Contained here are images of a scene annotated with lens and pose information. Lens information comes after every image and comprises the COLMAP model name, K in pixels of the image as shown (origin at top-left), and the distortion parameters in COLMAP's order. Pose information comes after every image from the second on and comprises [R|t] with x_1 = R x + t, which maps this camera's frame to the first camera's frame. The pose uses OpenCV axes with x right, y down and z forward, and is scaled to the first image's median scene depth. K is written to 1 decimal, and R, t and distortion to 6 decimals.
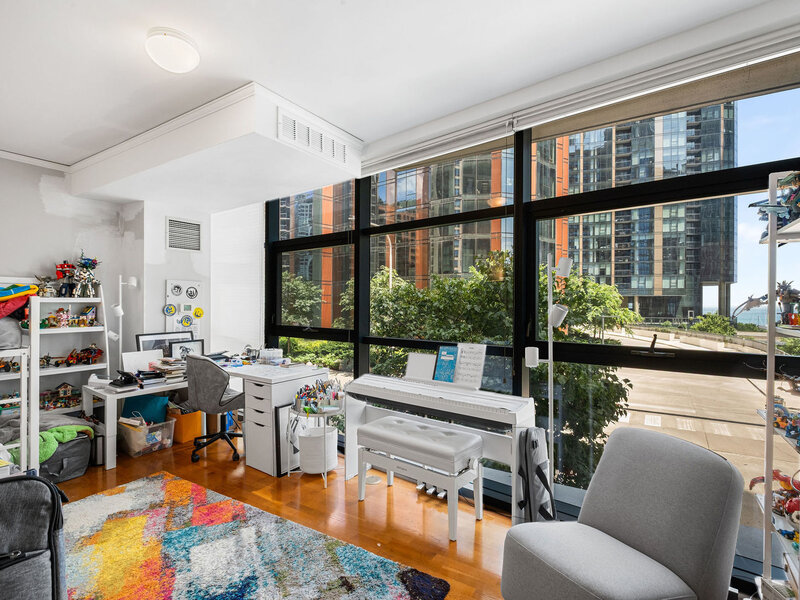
lens RADIAL K [[407.4, 0, 394.7], [0, 407.4, 304.7], [0, 0, 1]] dist [0.000183, -0.000098]
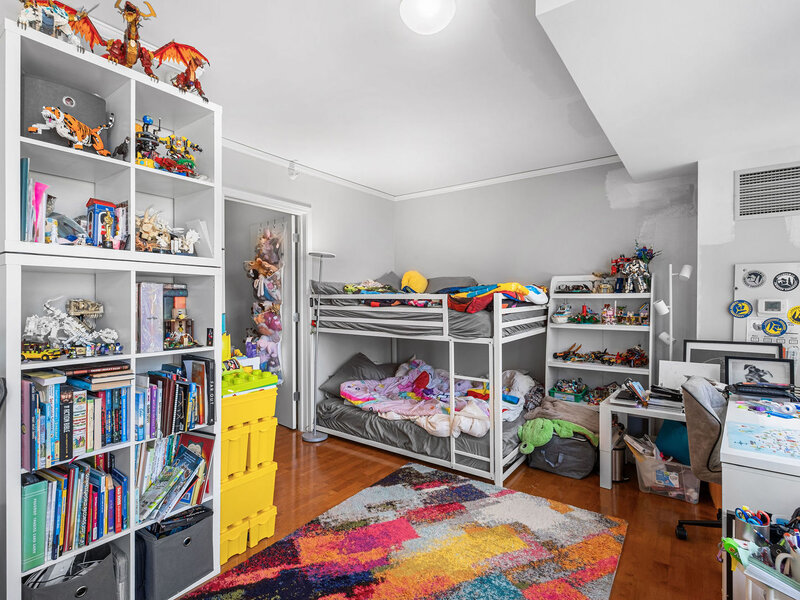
lens RADIAL K [[407.4, 0, 394.7], [0, 407.4, 304.7], [0, 0, 1]] dist [0.000183, -0.000098]
pose [[-0.062428, 0.009118, -0.998008, 0.173395], [-0.004965, 0.999943, 0.009446, 0.002904], [0.998037, 0.005545, -0.062379, 0.521583]]
